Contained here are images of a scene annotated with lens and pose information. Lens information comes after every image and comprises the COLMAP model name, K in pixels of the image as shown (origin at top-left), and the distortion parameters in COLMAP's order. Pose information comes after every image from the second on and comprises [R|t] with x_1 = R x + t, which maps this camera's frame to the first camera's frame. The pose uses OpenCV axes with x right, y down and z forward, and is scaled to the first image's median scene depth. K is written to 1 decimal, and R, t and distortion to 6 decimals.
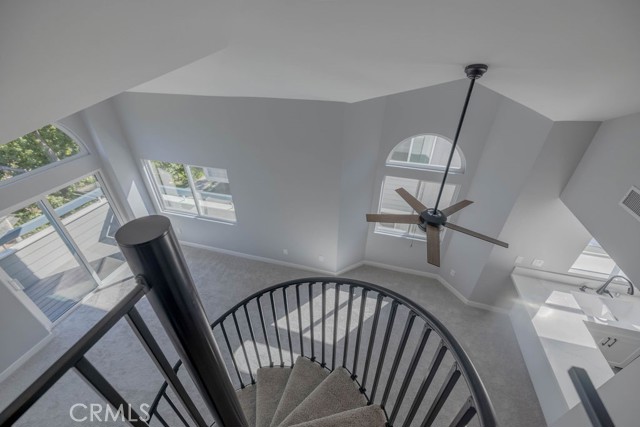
lens RADIAL K [[265.5, 0, 320.6], [0, 265.5, 212.0], [0, 0, 1]] dist [0.000145, 0.001247]
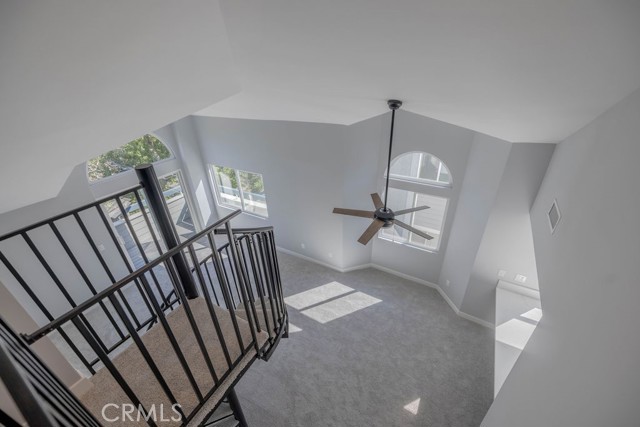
lens RADIAL K [[265.5, 0, 319.6], [0, 265.5, 214.1], [0, 0, 1]] dist [0.000145, 0.001247]
pose [[0.965420, 0.091407, -0.244147, 0.230242], [-0.106206, 0.993179, -0.048125, 0.060049], [0.238083, 0.072391, 0.968543, -0.158004]]
